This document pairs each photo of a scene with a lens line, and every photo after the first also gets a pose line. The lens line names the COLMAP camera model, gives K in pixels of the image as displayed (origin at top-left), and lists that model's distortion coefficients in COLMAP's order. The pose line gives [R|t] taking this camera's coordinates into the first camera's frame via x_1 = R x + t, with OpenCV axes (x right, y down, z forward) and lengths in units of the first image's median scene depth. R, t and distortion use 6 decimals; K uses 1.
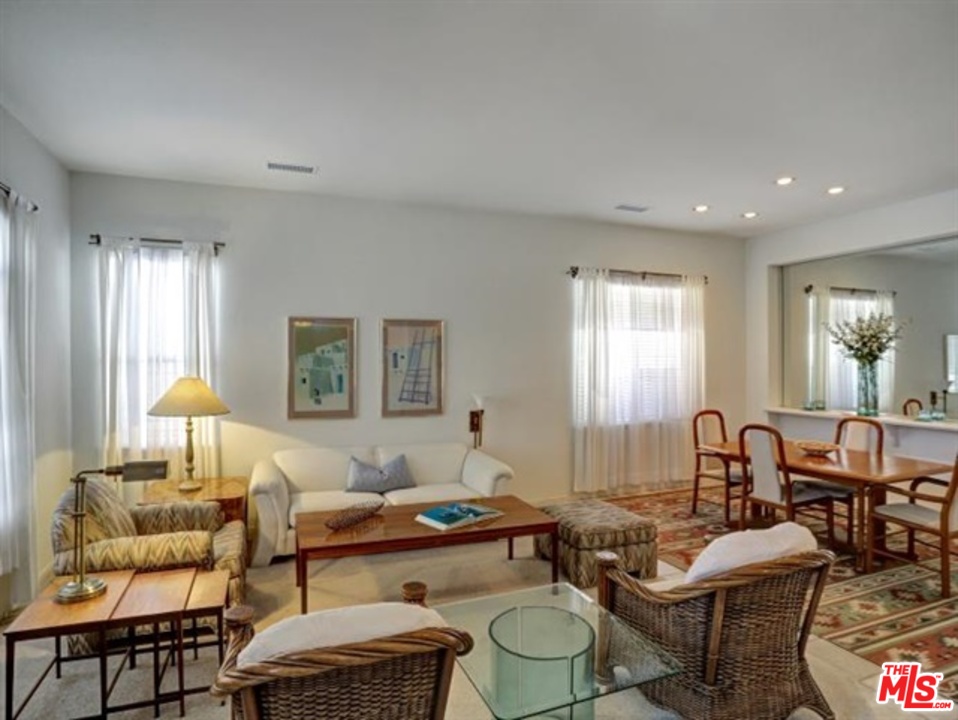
lens RADIAL K [[530.9, 0, 499.6], [0, 530.9, 356.1], [0, 0, 1]] dist [-0.075464, 0.000609]
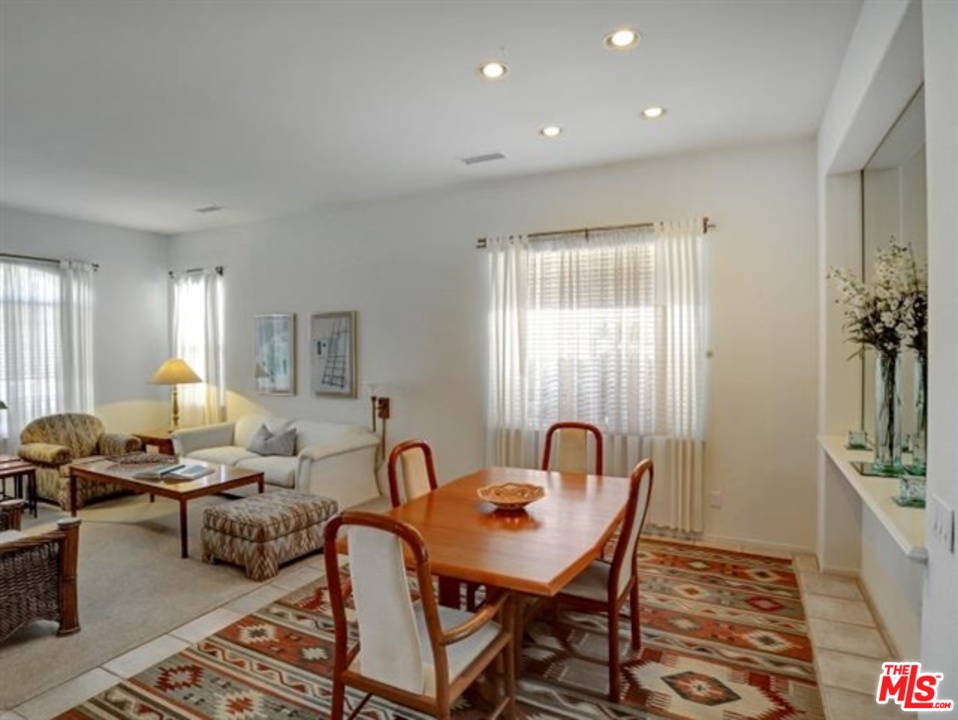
lens RADIAL K [[536.6, 0, 458.6], [0, 536.6, 355.6], [0, 0, 1]] dist [-0.083114, 0.030769]
pose [[0.662947, 0.012621, -0.748560, 0.858039], [0.005216, 0.999756, 0.021476, 0.000712], [0.748648, -0.018141, 0.662720, 0.446388]]
